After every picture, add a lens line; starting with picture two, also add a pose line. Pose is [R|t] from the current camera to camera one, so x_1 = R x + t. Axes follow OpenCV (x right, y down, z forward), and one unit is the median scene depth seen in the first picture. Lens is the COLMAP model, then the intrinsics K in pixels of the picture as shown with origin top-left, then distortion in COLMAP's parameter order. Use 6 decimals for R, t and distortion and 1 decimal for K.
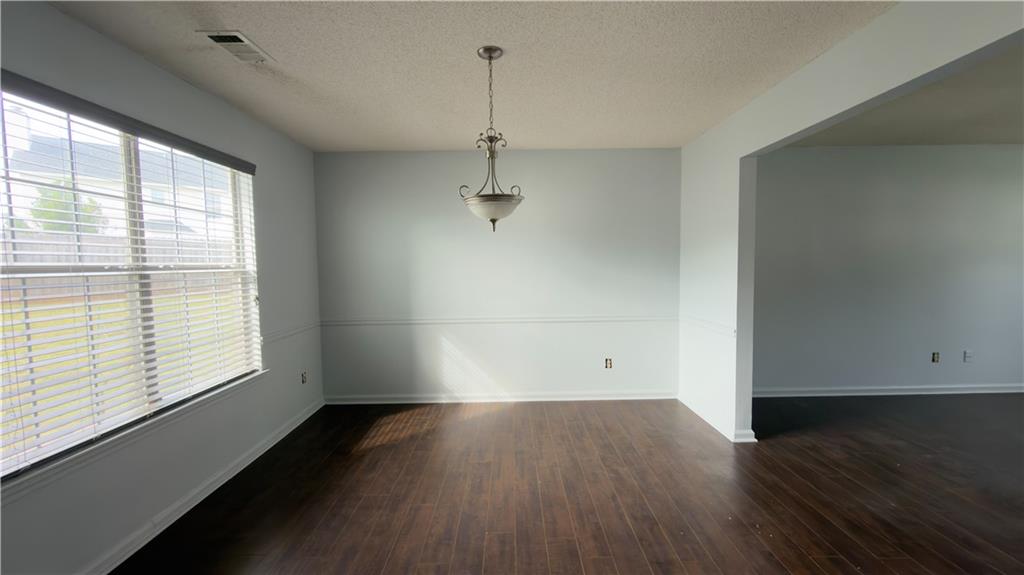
lens RADIAL K [[409.7, 0, 509.1], [0, 409.7, 289.1], [0, 0, 1]] dist [0.002243, -0.001115]
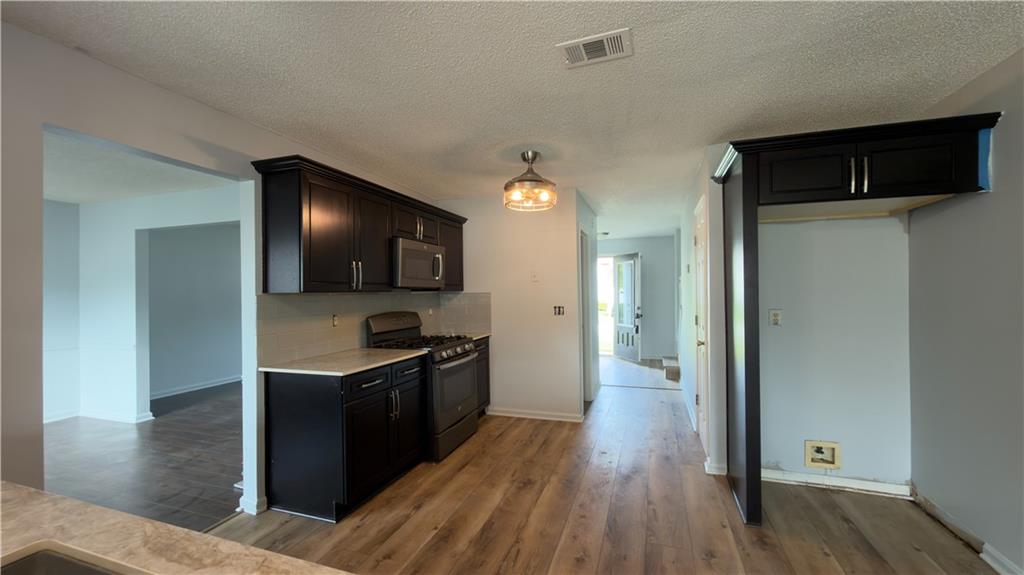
lens RADIAL K [[409.7, 0, 513.3], [0, 409.7, 290.4], [0, 0, 1]] dist [0.002243, -0.001115]
pose [[0.308489, 0.015766, 0.951097, -0.421417], [0.062095, 0.997396, -0.036674, 0.041280], [-0.949199, 0.070372, 0.306707, -0.734798]]
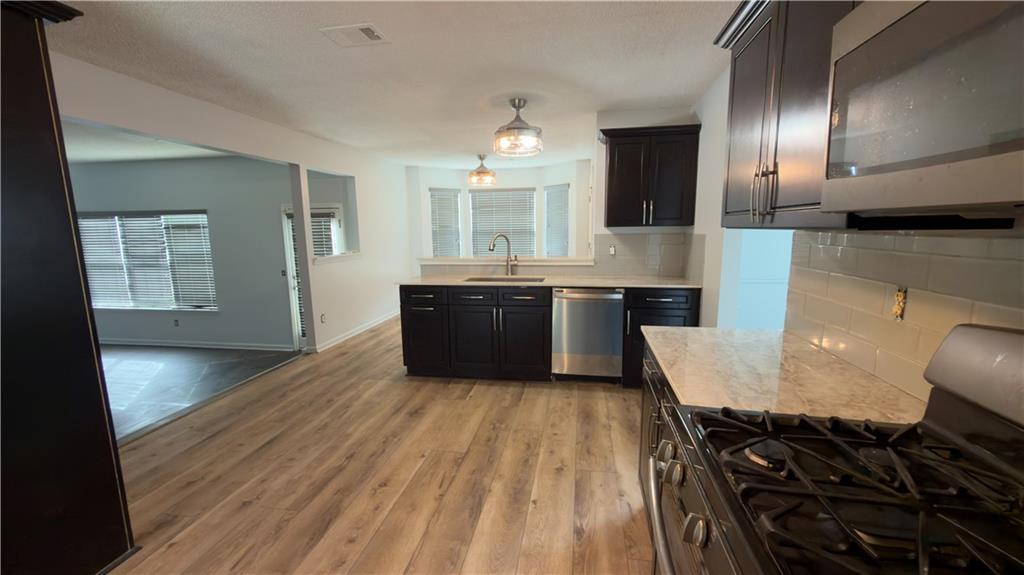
lens RADIAL K [[409.7, 0, 513.6], [0, 409.7, 288.3], [0, 0, 1]] dist [0.002243, -0.001115]
pose [[-0.151178, 0.163722, -0.974854, 0.873342], [-0.044612, 0.984054, 0.172185, -0.014764], [0.987499, 0.069521, -0.141463, -0.294764]]
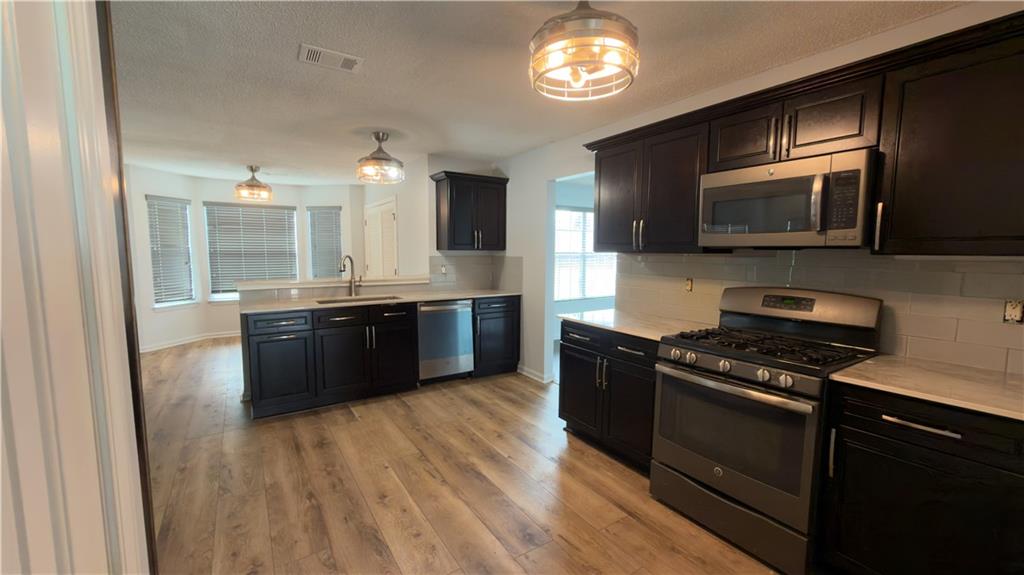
lens RADIAL K [[409.7, 0, 514.1], [0, 409.7, 288.7], [0, 0, 1]] dist [0.002243, -0.001115]
pose [[0.566418, 0.097065, -0.818382, 0.965360], [-0.064205, 0.995219, 0.073601, 0.016680], [0.821613, 0.010856, 0.569942, -0.834363]]
